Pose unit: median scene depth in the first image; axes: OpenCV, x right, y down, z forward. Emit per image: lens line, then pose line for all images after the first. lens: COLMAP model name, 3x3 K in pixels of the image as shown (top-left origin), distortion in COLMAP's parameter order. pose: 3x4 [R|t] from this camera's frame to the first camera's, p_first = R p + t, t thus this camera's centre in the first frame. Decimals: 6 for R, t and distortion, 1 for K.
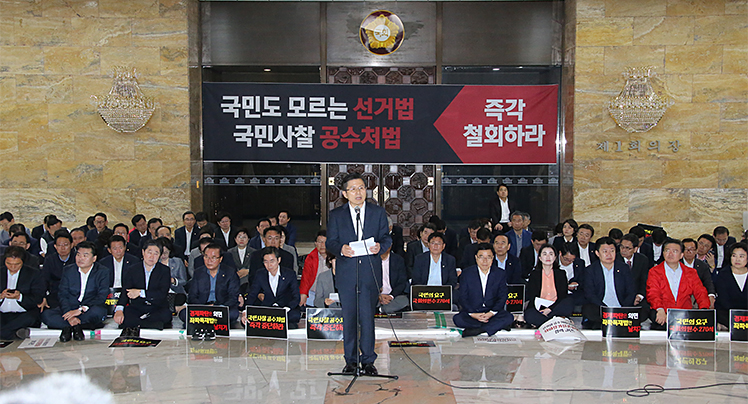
lens RADIAL K [[1070.7, 0, 376.7], [0, 1070.7, 199.7], [0, 0, 1]] dist [0.182906, 0.000000]
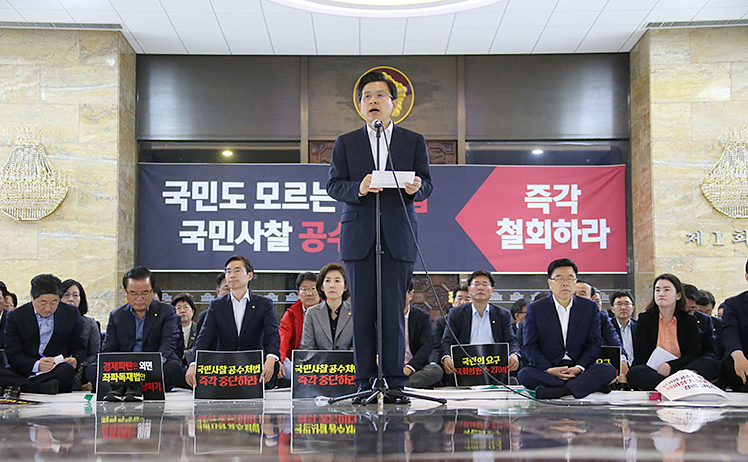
lens RADIAL K [[1303.9, 0, 370.9], [0, 1303.9, 235.1], [0, 0, 1]] dist [0.353295, 0.000000]
pose [[0.999919, -0.004033, 0.012101, -0.015098], [0.006164, 0.983352, -0.181607, 0.101761], [-0.011167, 0.181667, 0.983297, 0.129782]]
